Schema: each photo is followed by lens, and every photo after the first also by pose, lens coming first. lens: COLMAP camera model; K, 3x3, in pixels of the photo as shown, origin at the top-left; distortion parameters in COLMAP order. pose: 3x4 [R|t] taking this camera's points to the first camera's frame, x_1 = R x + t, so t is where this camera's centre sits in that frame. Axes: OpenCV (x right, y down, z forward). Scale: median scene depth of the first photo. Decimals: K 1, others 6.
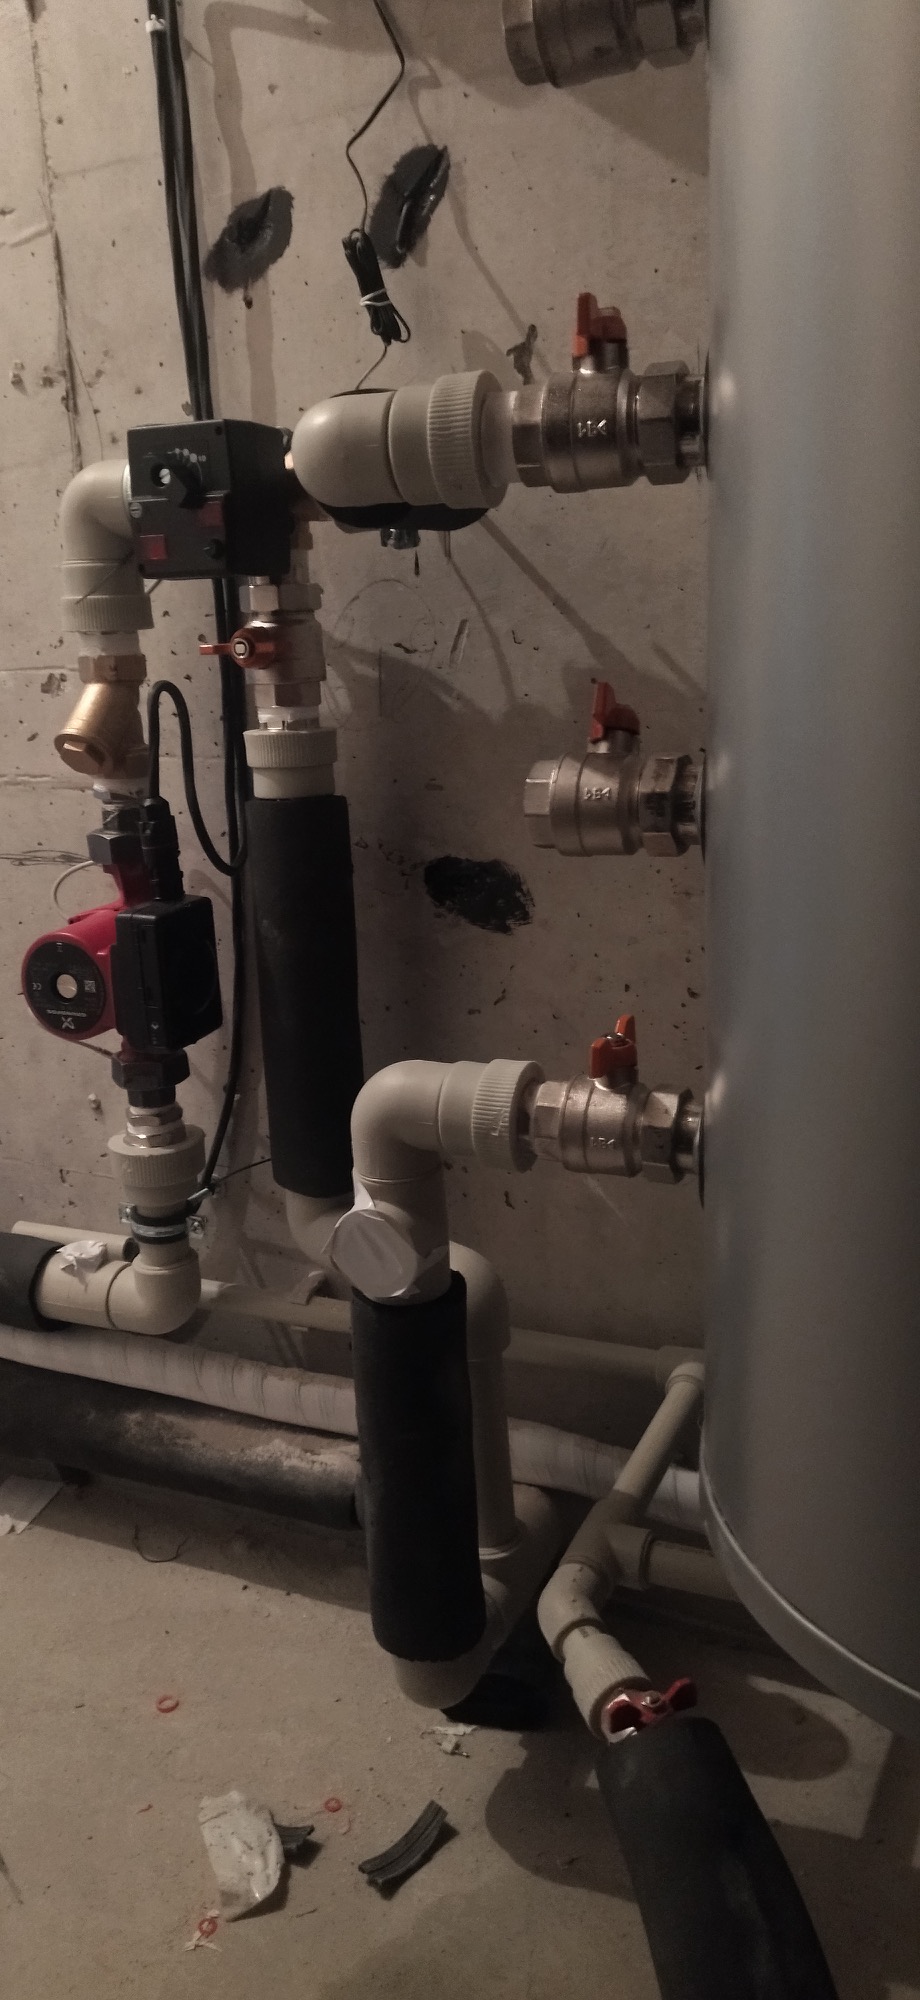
lens RADIAL K [[1505.9, 0, 459.0], [0, 1505.9, 1028.9], [0, 0, 1]] dist [0.110316, -0.169459]
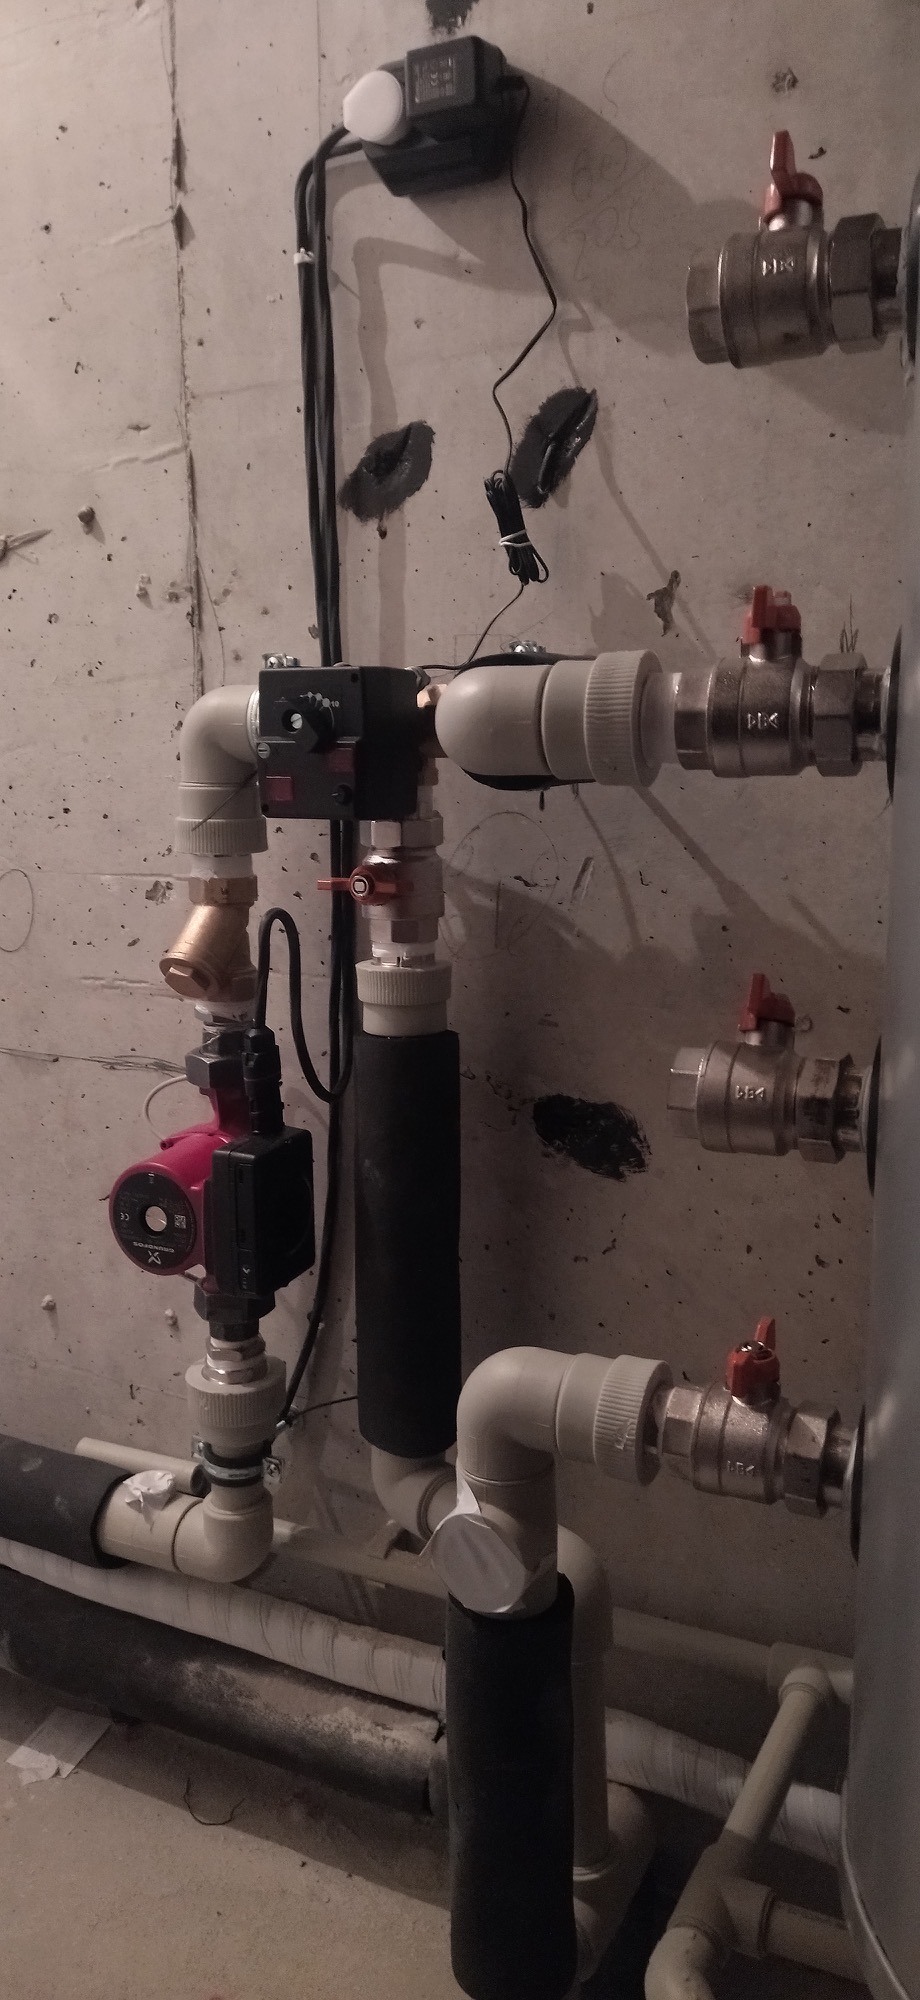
lens RADIAL K [[1487.8, 0, 461.0], [0, 1487.8, 1020.0], [0, 0, 1]] dist [0.116977, -0.201045]
pose [[0.998582, 0.042135, -0.032550, -0.042384], [-0.044441, 0.996289, -0.073711, -0.092581], [0.029323, 0.075053, 0.996748, 0.059660]]
